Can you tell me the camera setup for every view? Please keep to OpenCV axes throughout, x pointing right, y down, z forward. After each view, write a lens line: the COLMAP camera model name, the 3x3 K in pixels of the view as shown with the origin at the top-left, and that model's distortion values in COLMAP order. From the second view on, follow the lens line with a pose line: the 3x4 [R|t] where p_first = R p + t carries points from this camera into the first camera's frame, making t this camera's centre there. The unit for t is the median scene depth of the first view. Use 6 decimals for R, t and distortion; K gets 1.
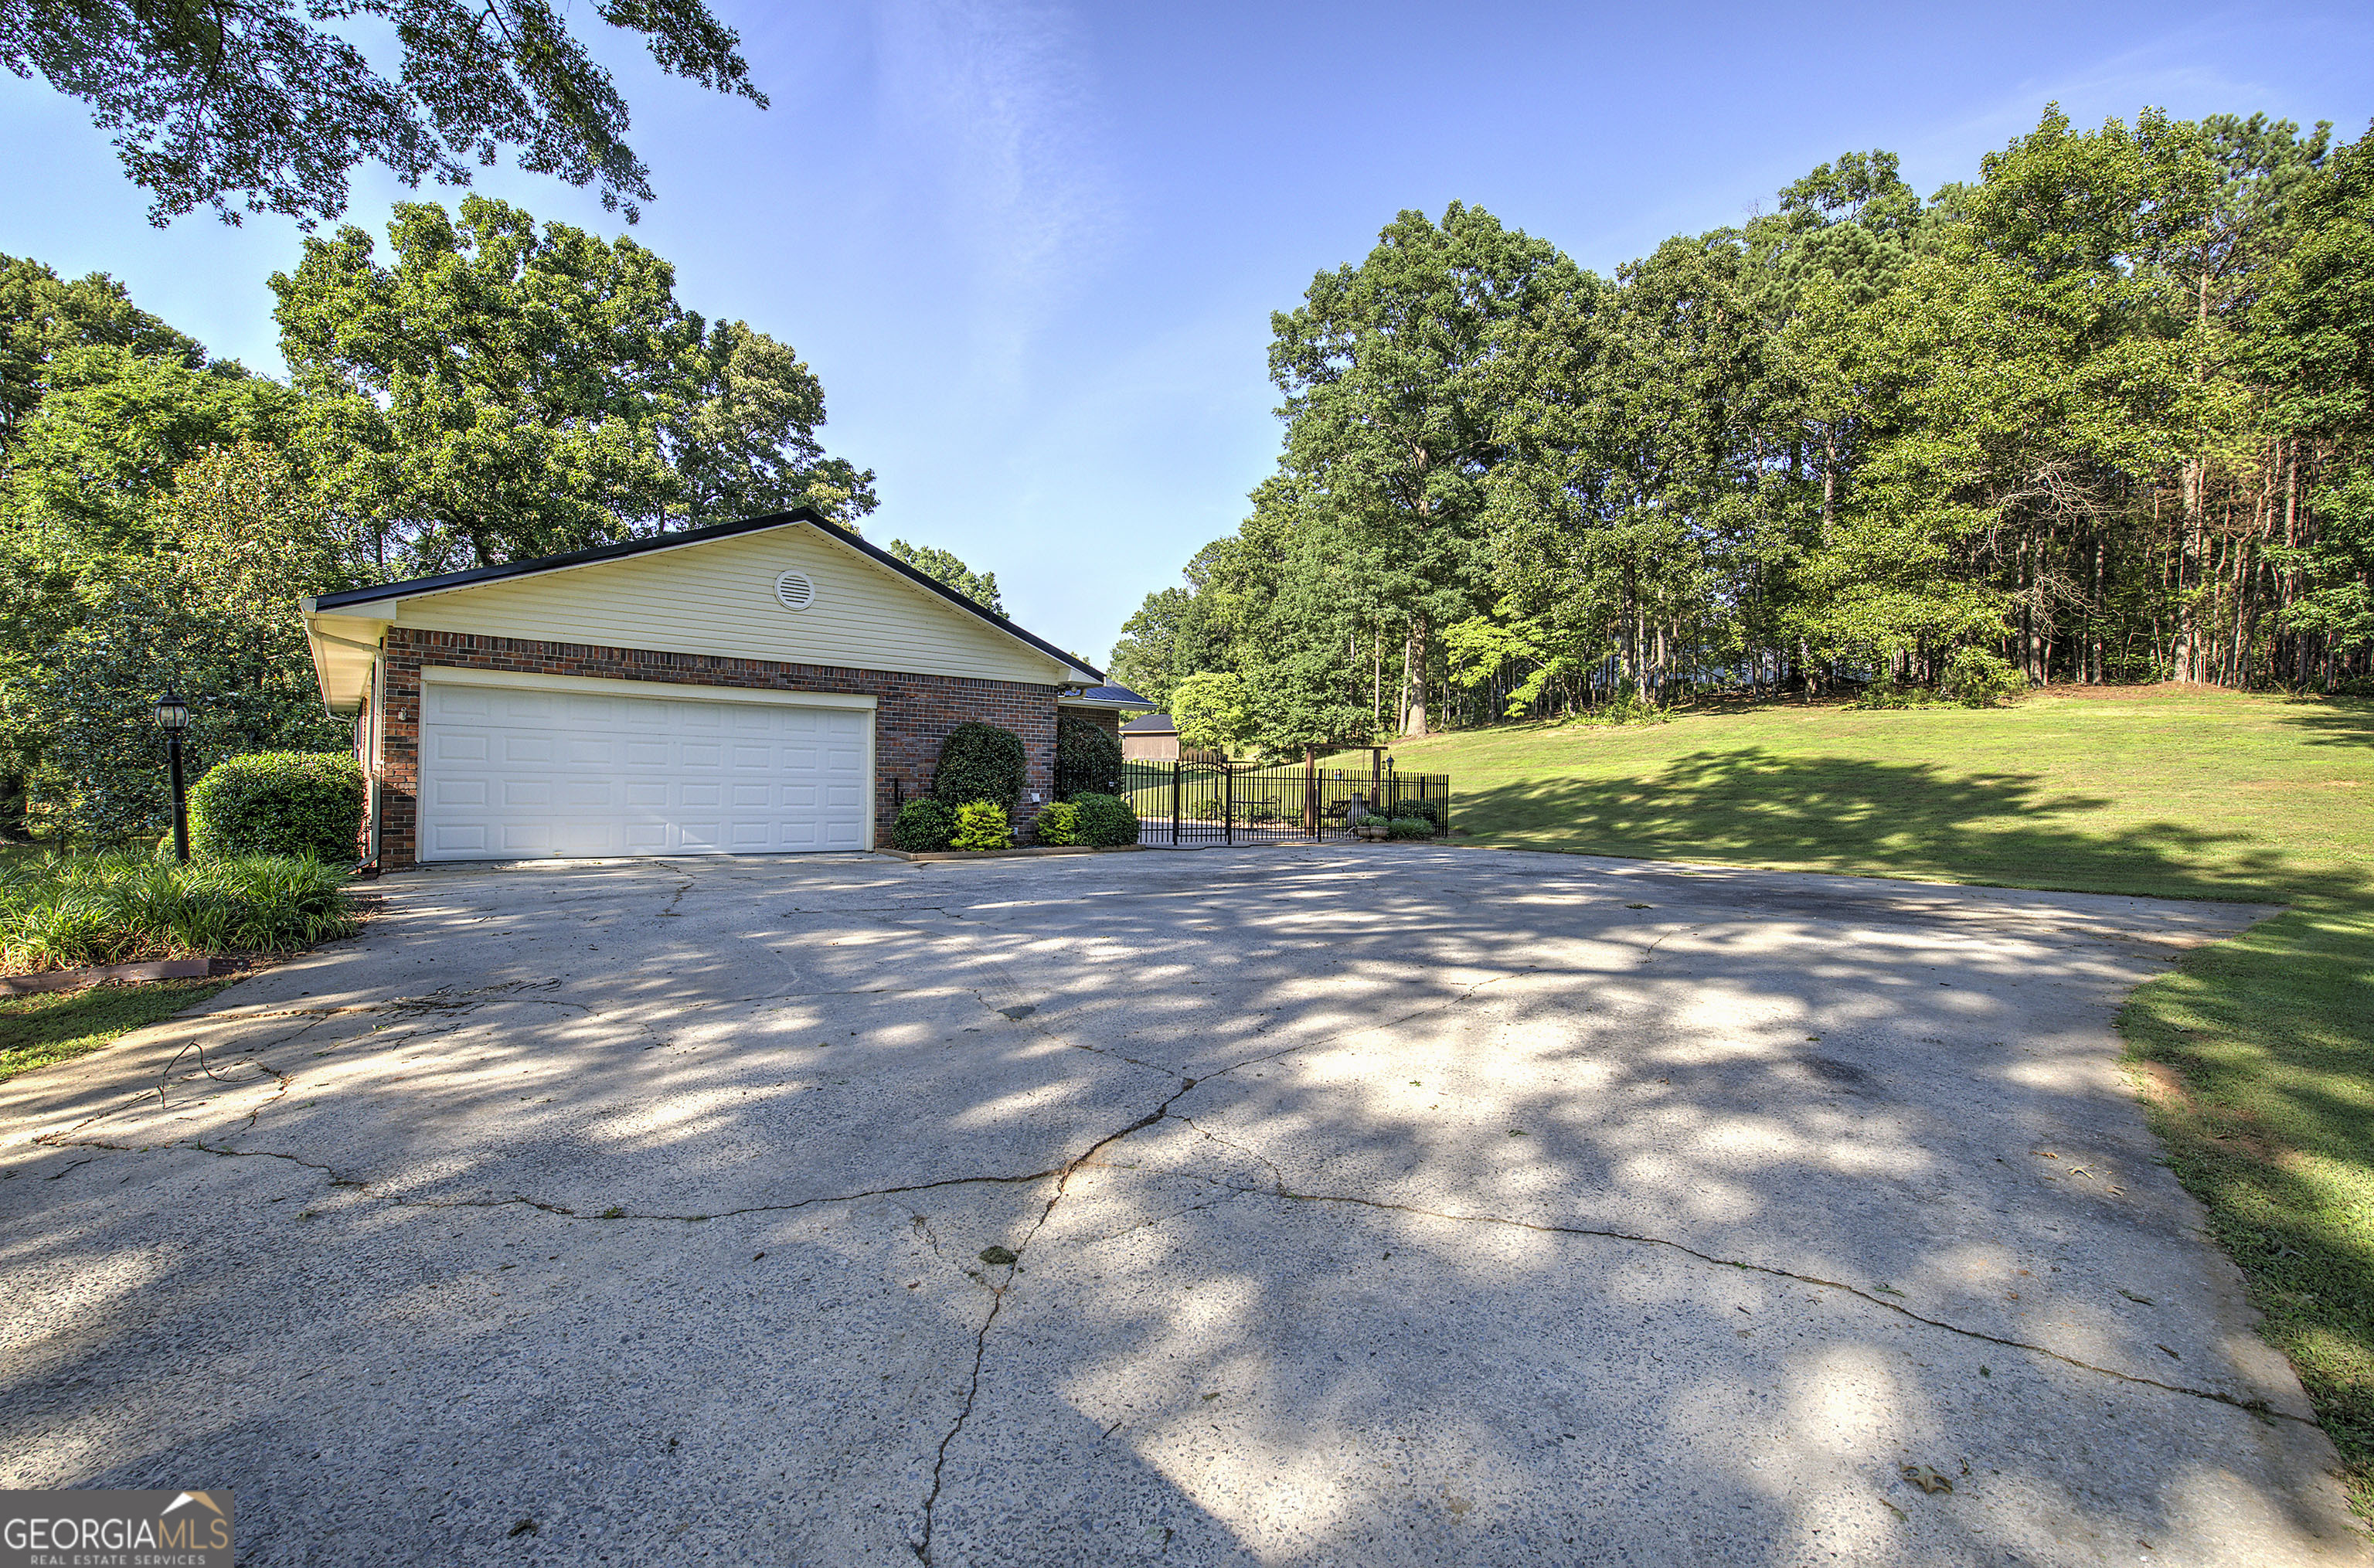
lens RADIAL K [[1015.0, 0, 1191.1], [0, 1015.0, 770.3], [0, 0, 1]] dist [-0.000083, 0.000276]
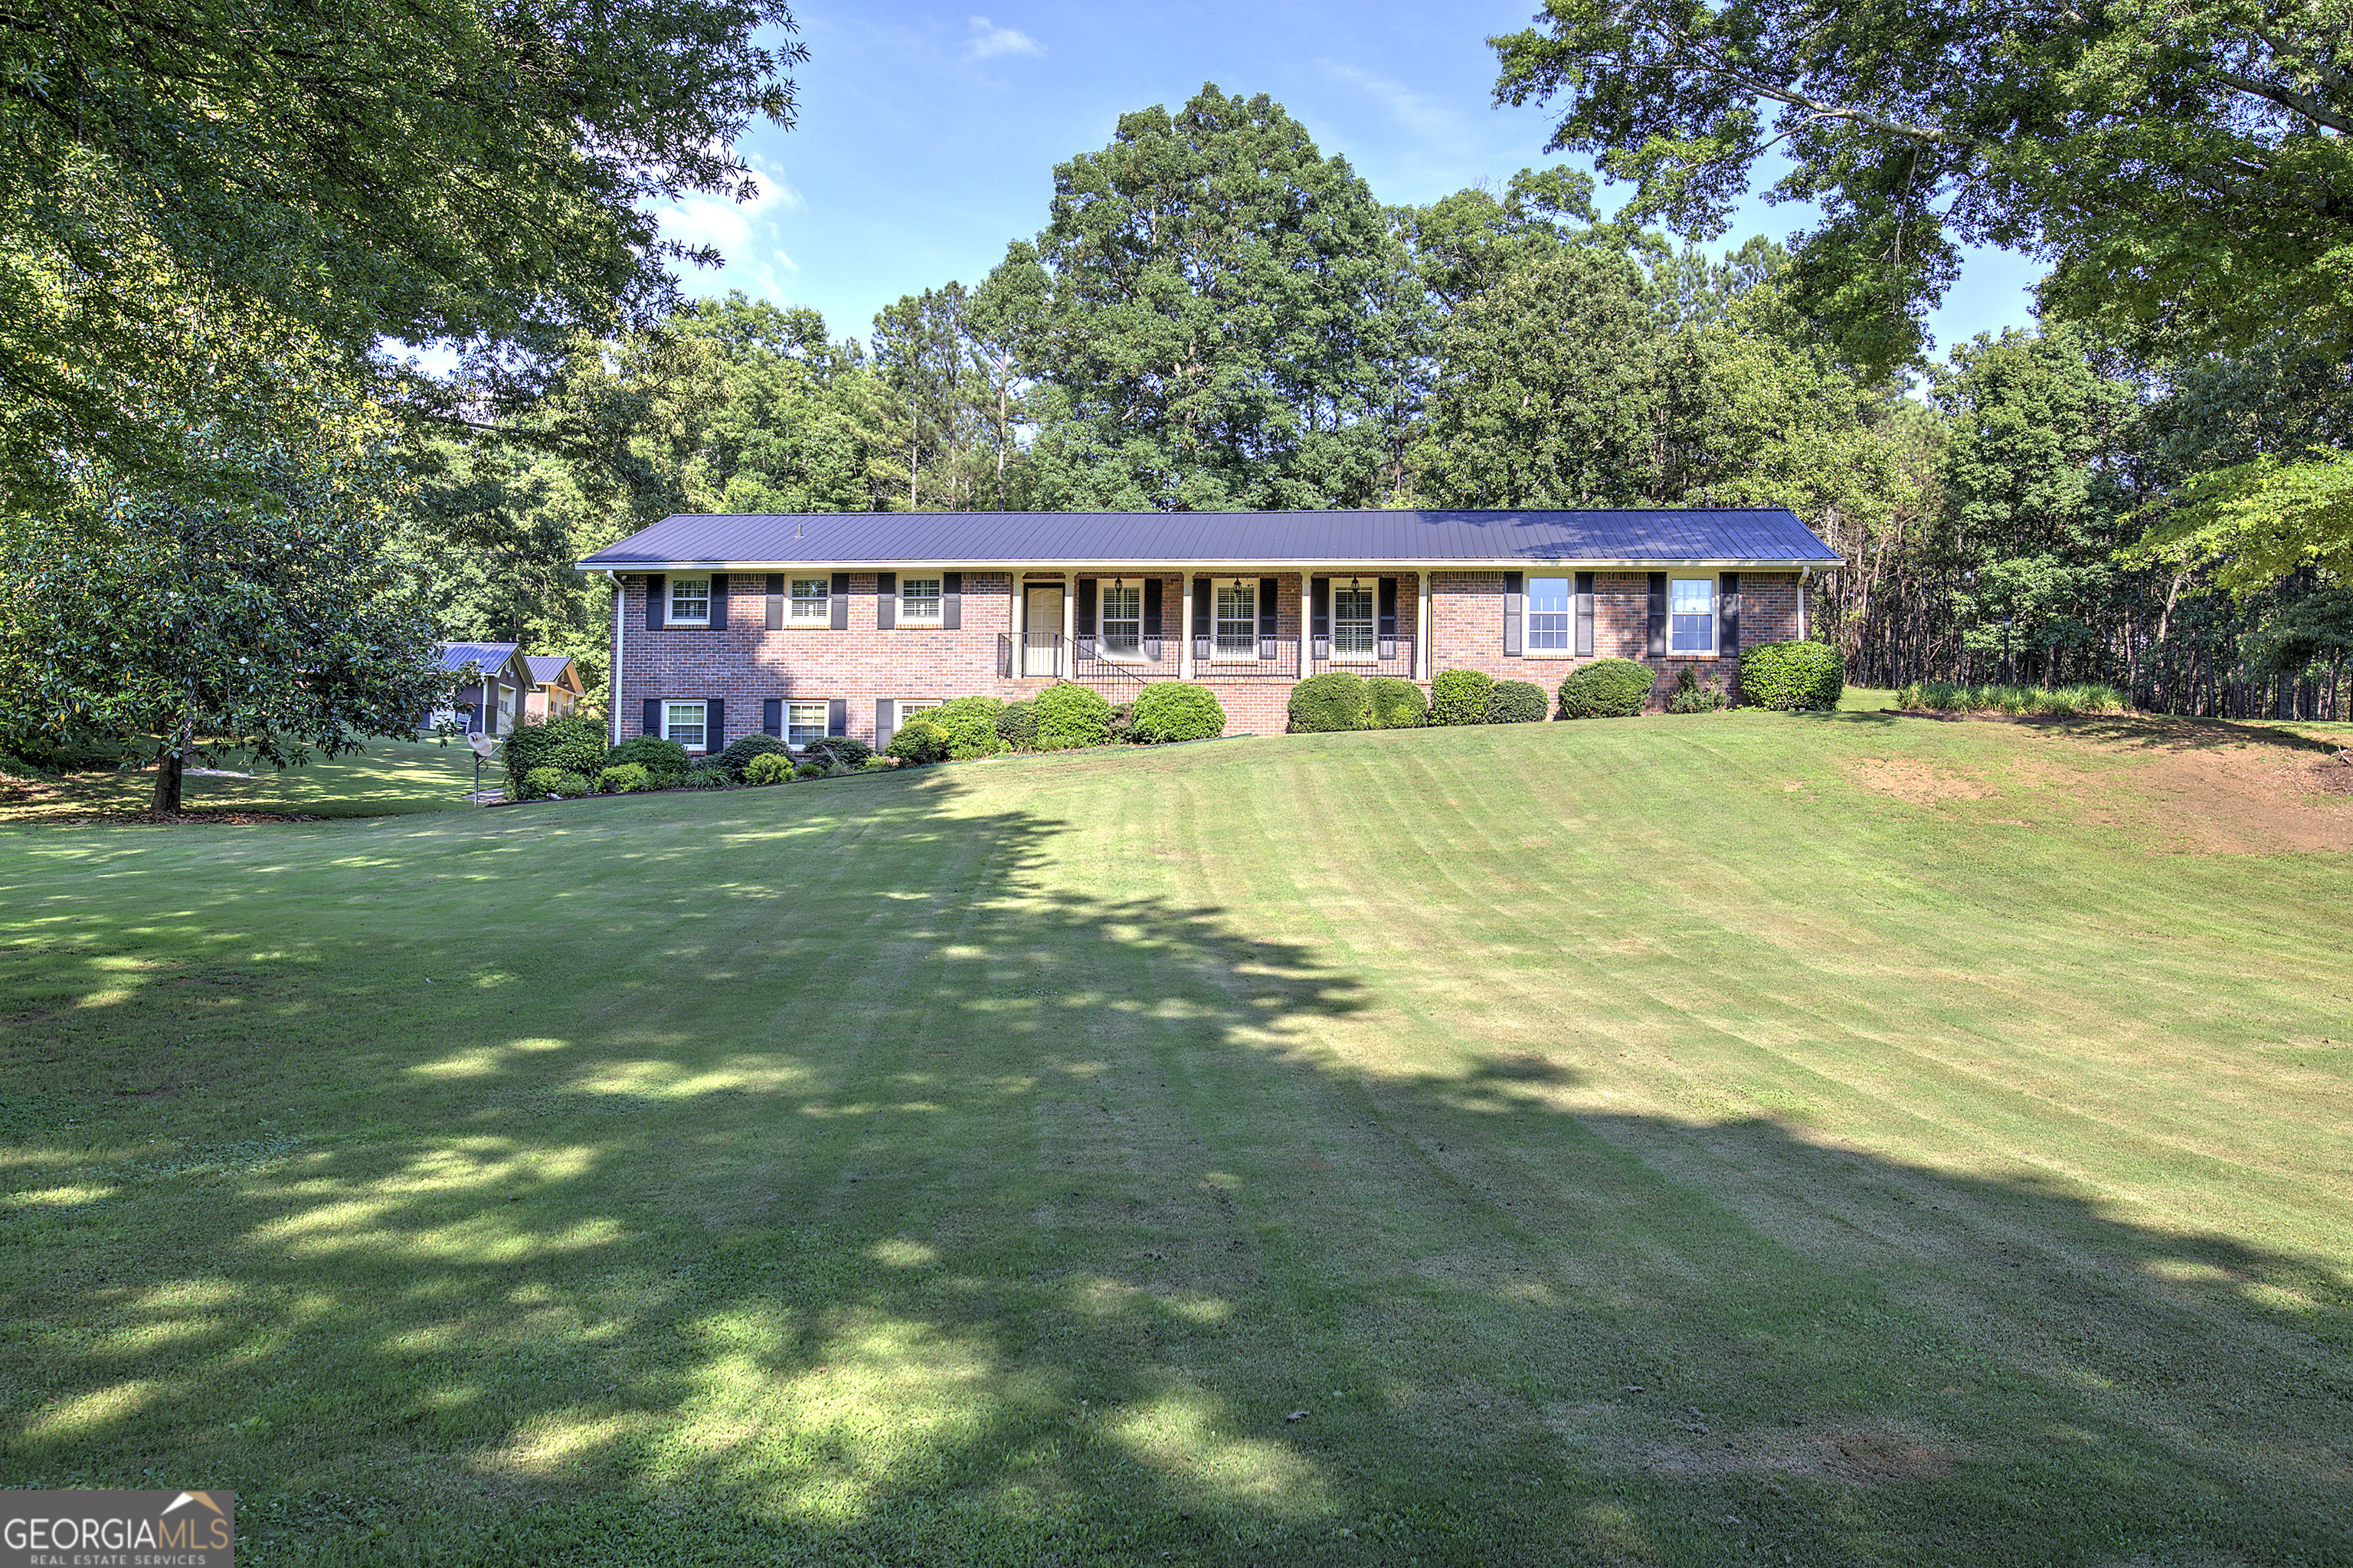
lens RADIAL K [[1953.5, 0, 1161.8], [0, 1953.5, 771.4], [0, 0, 1]] dist [0.009291, -0.019606]
pose [[0.724902, 0.029019, 0.688240, -1.042668], [-0.011528, 0.999483, -0.030001, 0.086214], [-0.688755, 0.013814, 0.724862, -0.176637]]
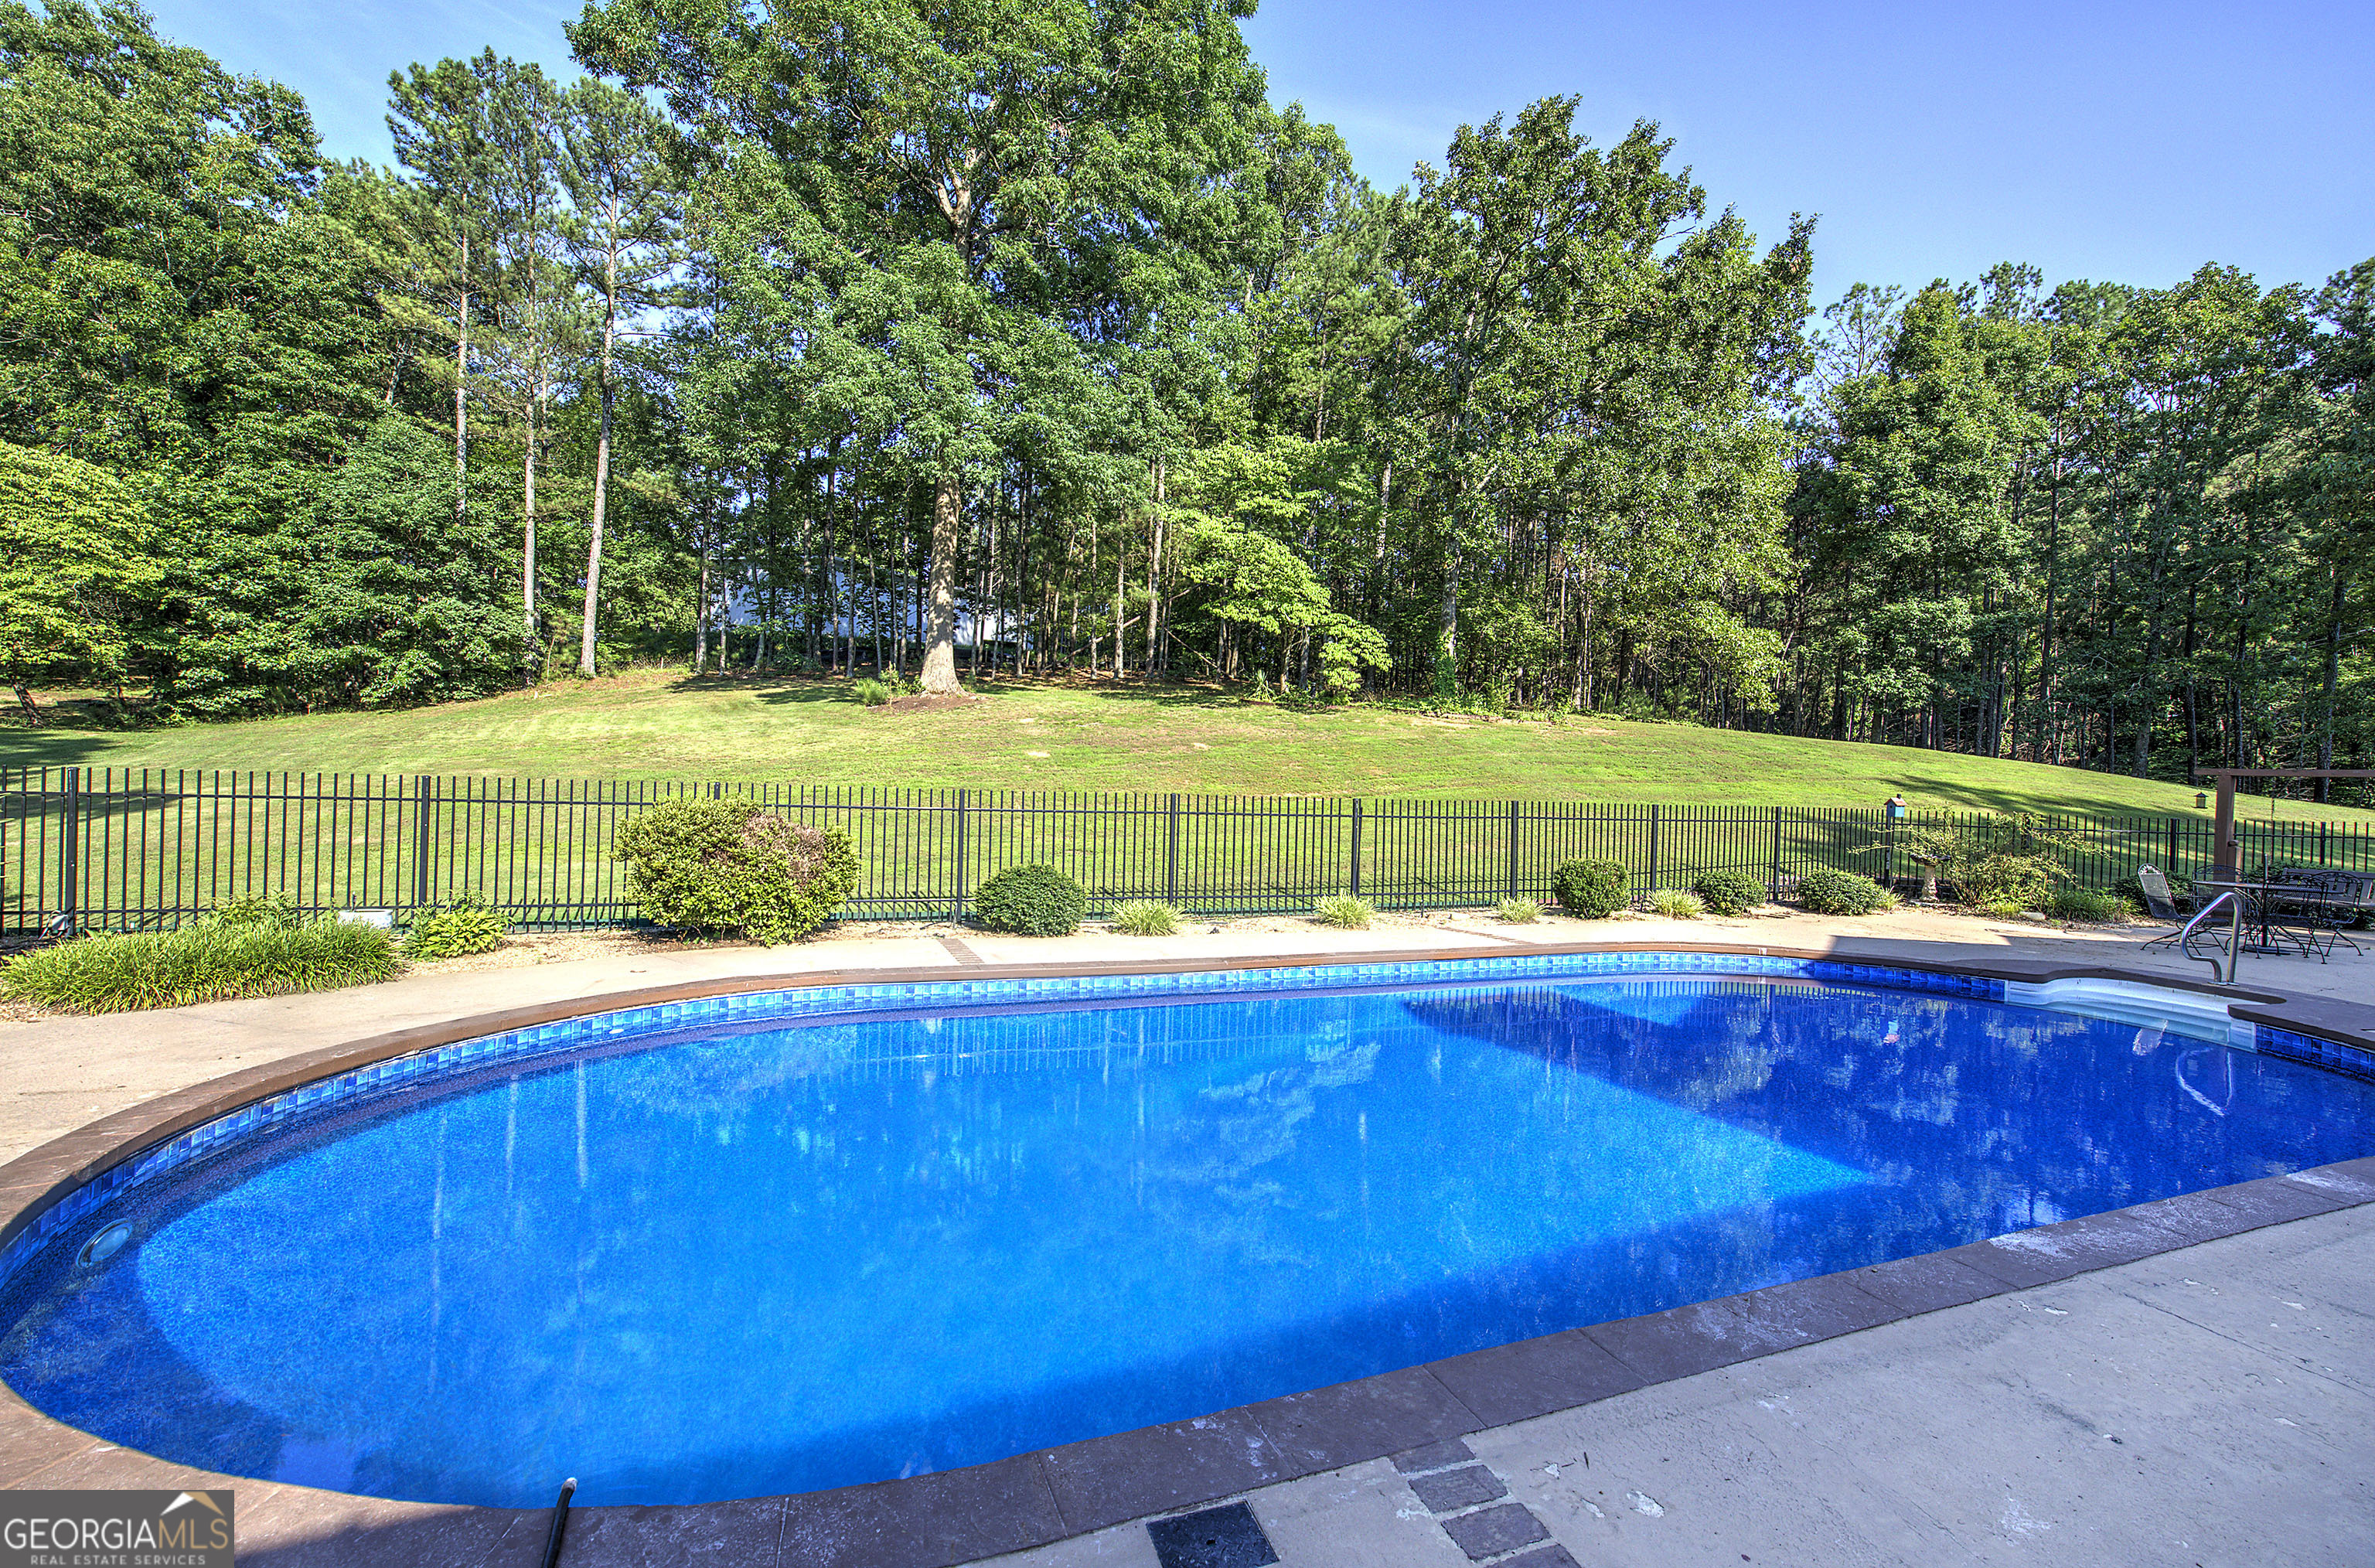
lens RADIAL K [[1015.5, 0, 1191.6], [0, 1015.5, 770.3], [0, 0, 1]] dist [-0.000083, 0.000276]
pose [[0.311883, 0.001174, 0.950120, -0.318038], [-0.040188, 0.999121, 0.011958, -0.003918], [-0.949270, -0.041913, 0.311656, 0.801606]]
